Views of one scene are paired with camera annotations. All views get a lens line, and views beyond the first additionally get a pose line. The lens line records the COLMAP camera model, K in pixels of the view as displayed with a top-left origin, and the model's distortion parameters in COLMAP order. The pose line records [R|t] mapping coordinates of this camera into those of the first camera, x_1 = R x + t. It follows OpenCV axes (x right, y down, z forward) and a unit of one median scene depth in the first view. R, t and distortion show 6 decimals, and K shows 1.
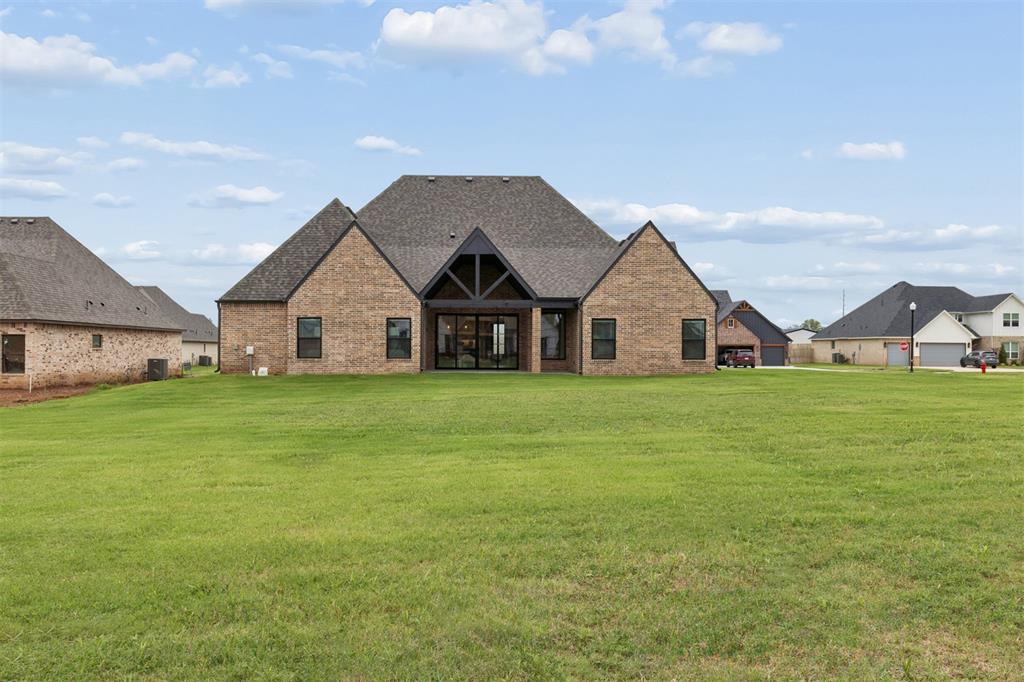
lens RADIAL K [[1010.1, 0, 512.0], [0, 1010.1, 341.0], [0, 0, 1]] dist [-0.005372, -0.002766]
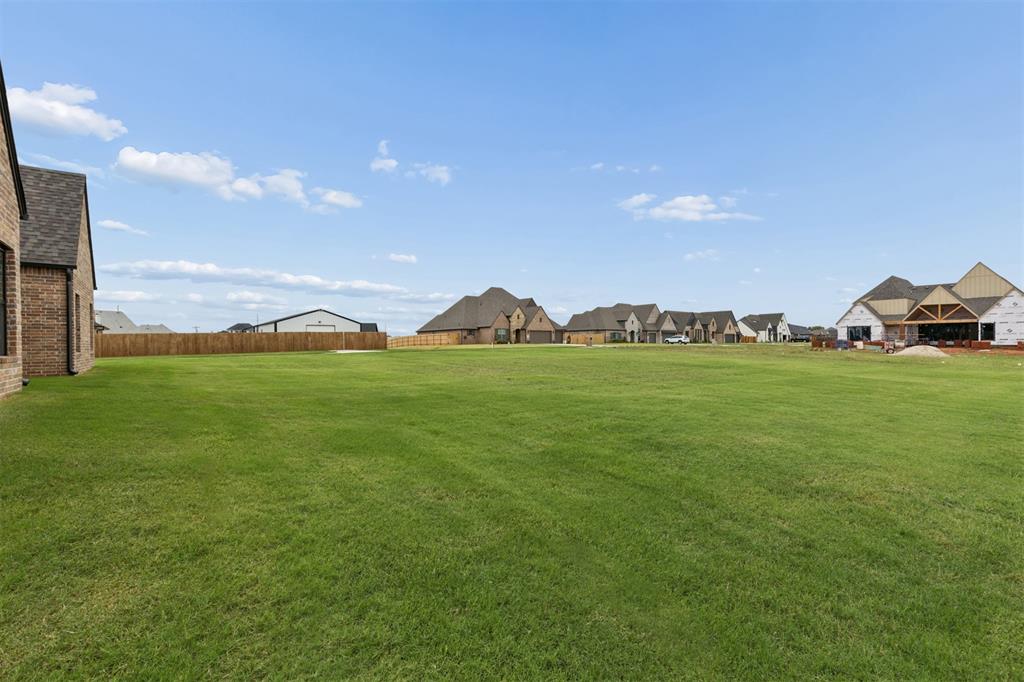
lens RADIAL K [[460.1, 0, 513.5], [0, 460.1, 344.0], [0, 0, 1]] dist [0.001193, 0.000114]
pose [[0.831730, -0.007819, 0.555126, -1.837242], [0.005994, 0.999969, 0.005104, 0.016248], [-0.555148, -0.000918, 0.831751, 0.544647]]
